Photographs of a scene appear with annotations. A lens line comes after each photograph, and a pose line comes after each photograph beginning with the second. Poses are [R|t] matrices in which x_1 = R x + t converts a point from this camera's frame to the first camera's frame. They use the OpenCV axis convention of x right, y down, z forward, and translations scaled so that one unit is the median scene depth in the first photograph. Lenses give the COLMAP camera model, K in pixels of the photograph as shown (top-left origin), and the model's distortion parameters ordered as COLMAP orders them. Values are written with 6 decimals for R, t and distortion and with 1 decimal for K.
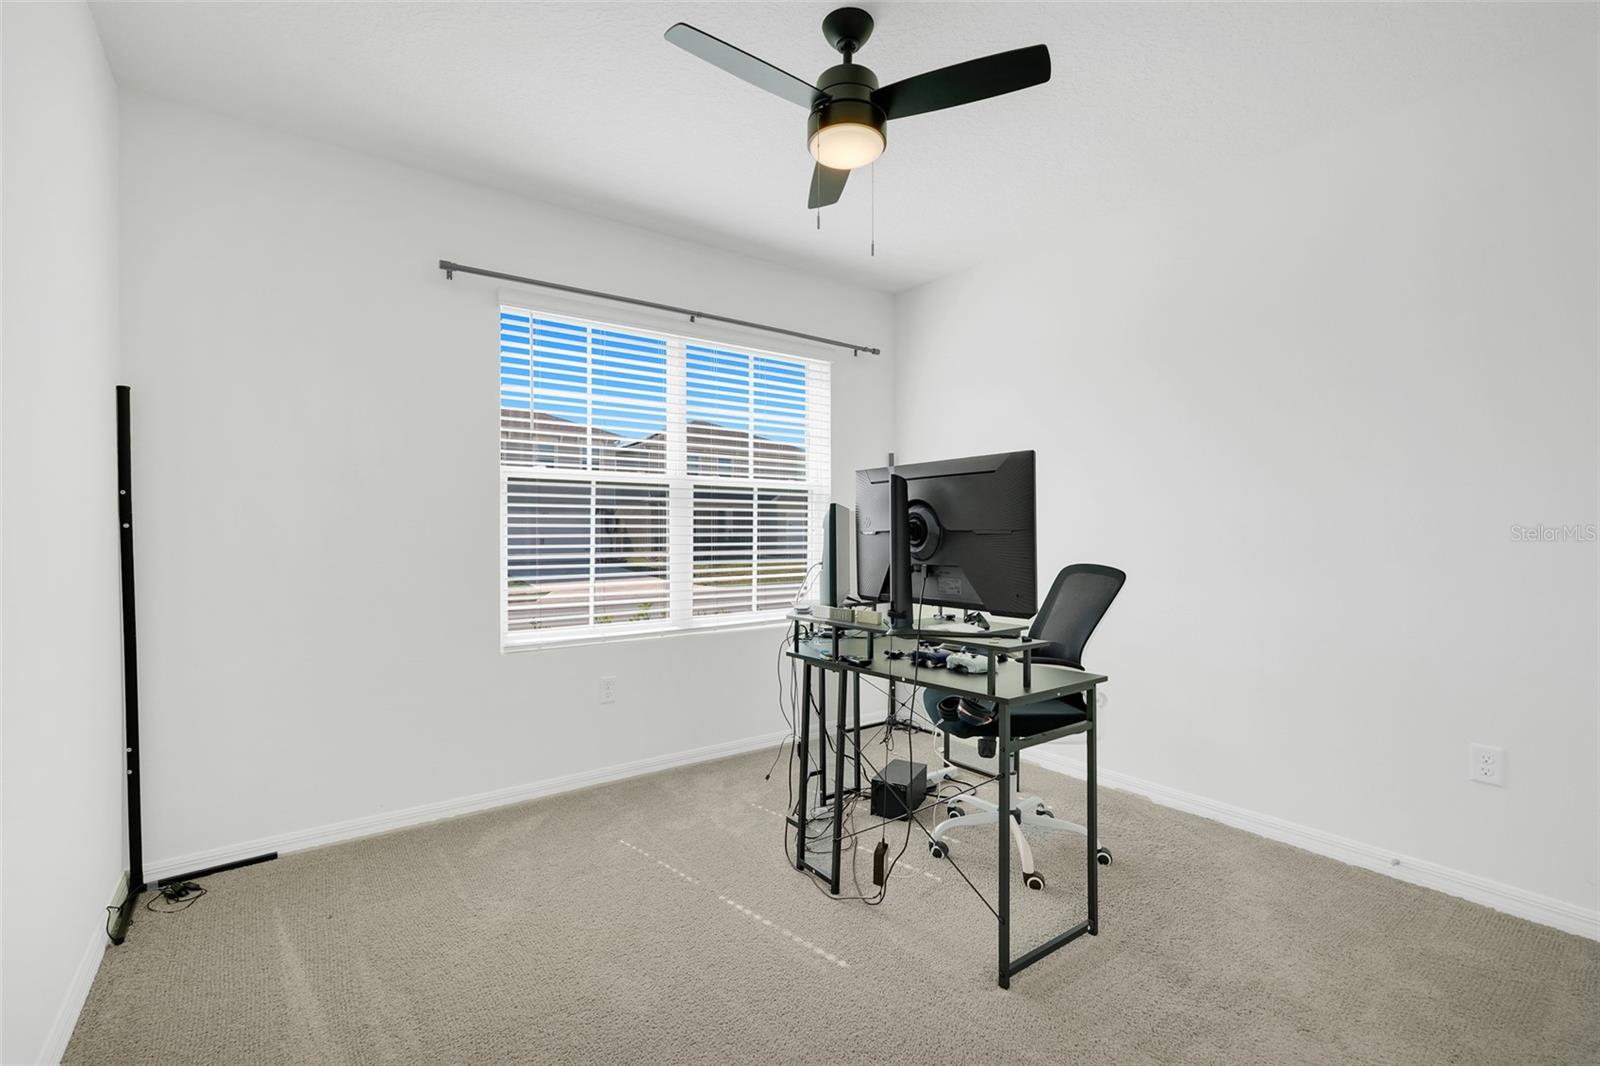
lens RADIAL K [[706.6, 0, 795.0], [0, 706.6, 528.2], [0, 0, 1]] dist [-0.014464, 0.008349]
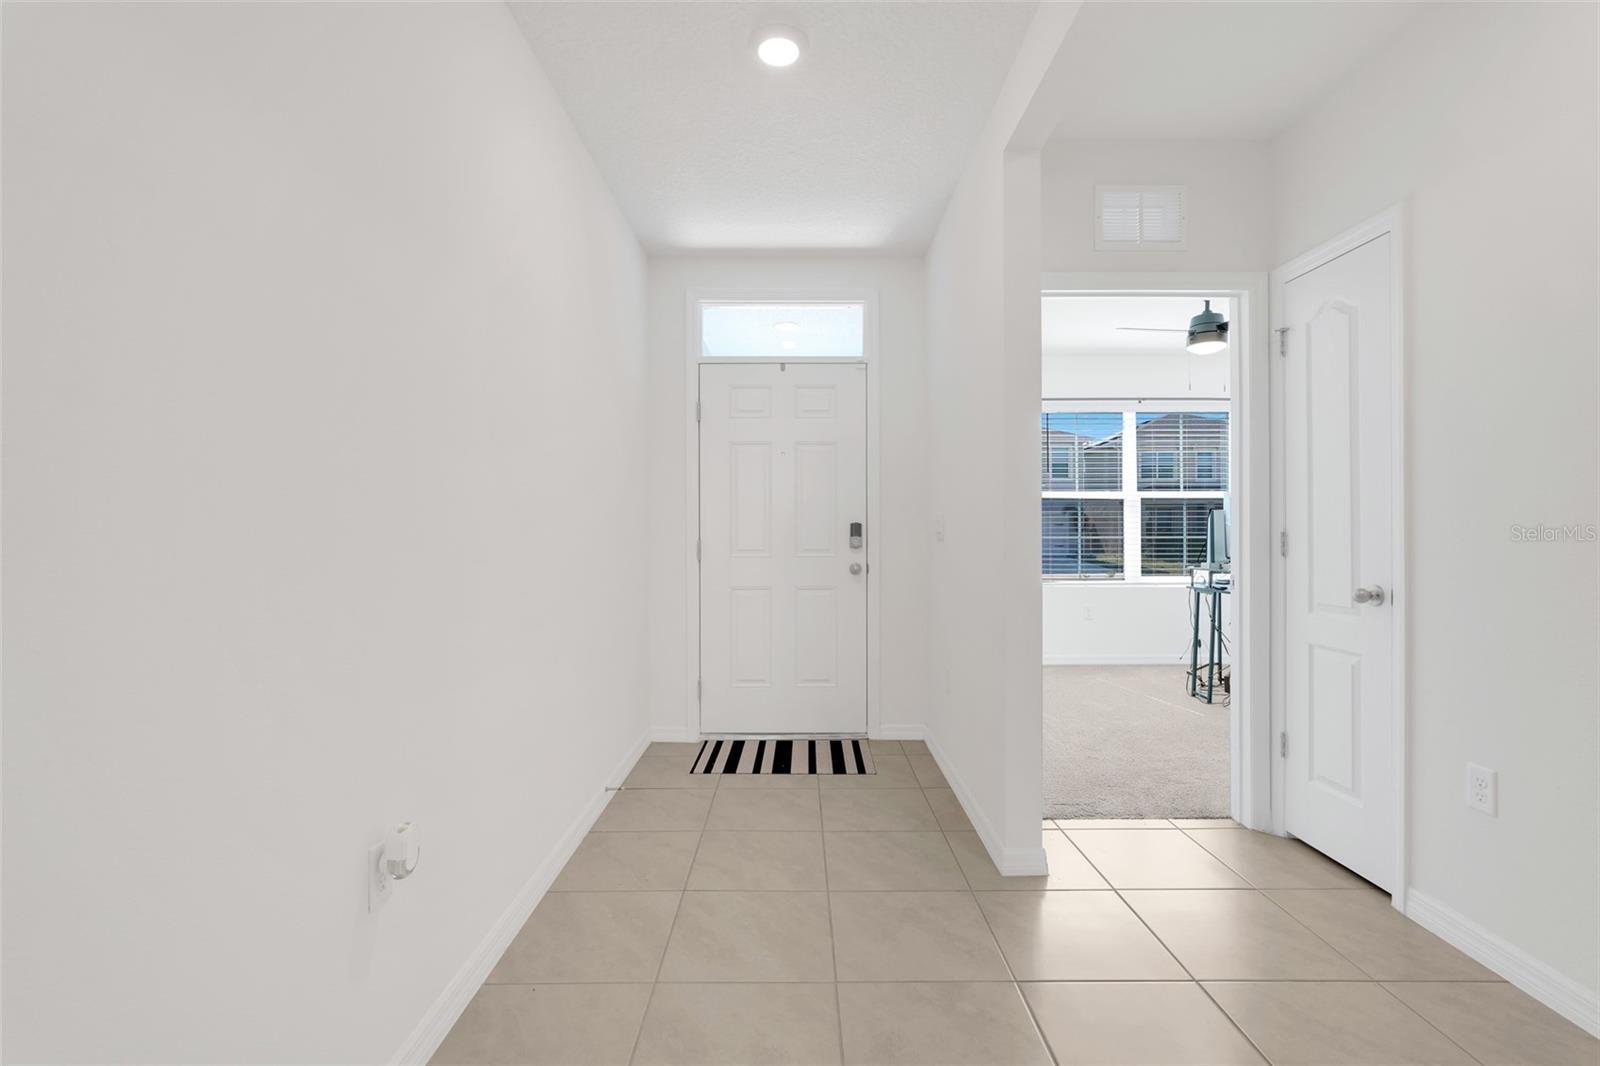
lens RADIAL K [[706.6, 0, 795.0], [0, 706.6, 528.2], [0, 0, 1]] dist [-0.014464, 0.008349]
pose [[0.807000, 0.000711, -0.590551, 0.218044], [-0.000257, 1.000000, 0.000854, 0.010241], [0.590551, -0.000537, 0.807000, -1.007589]]
